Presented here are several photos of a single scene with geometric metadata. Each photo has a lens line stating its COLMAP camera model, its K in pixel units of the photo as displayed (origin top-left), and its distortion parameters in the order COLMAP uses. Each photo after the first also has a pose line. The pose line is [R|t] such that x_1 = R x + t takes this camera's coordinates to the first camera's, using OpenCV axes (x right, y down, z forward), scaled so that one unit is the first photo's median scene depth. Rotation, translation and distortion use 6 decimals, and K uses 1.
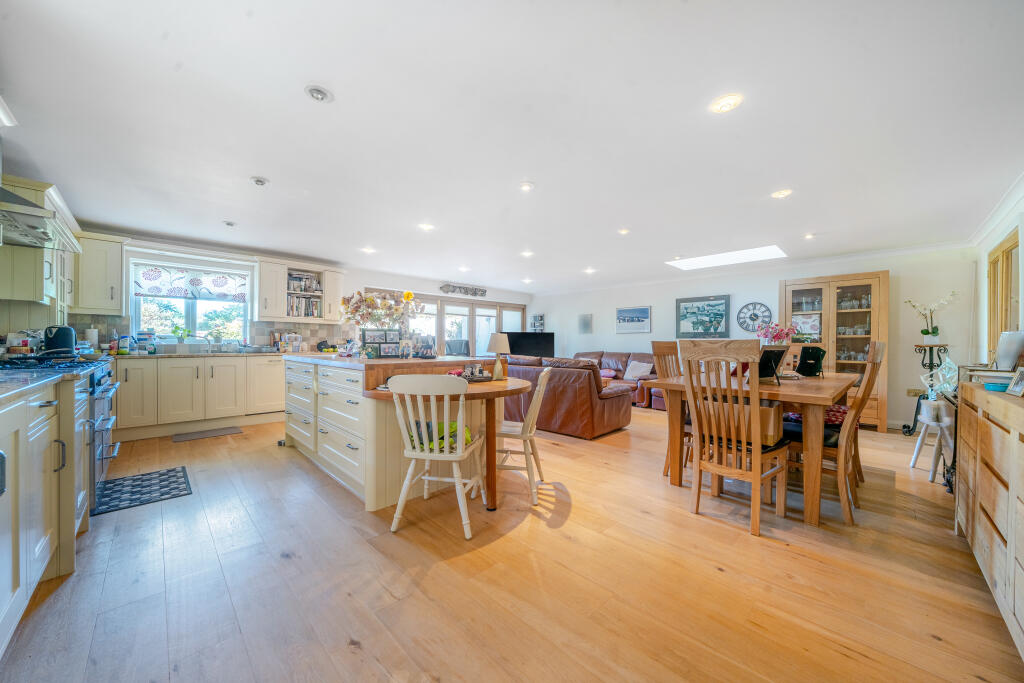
lens RADIAL K [[364.8, 0, 512.2], [0, 364.8, 343.5], [0, 0, 1]] dist [0.000776, 0.000045]
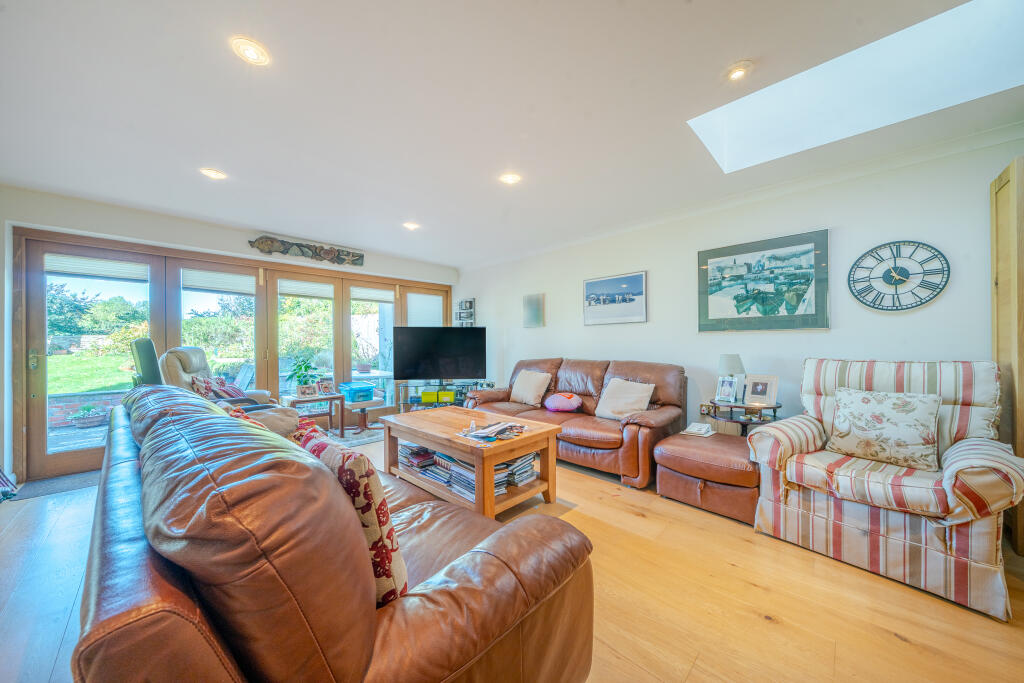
lens RADIAL K [[355.5, 0, 512.0], [0, 355.5, 344.4], [0, 0, 1]] dist [-0.002383, -0.000131]
pose [[0.999641, -0.013517, 0.023129, 0.173559], [0.013547, 0.999908, -0.001163, 0.000392], [-0.023111, 0.001476, 0.999732, 0.494859]]
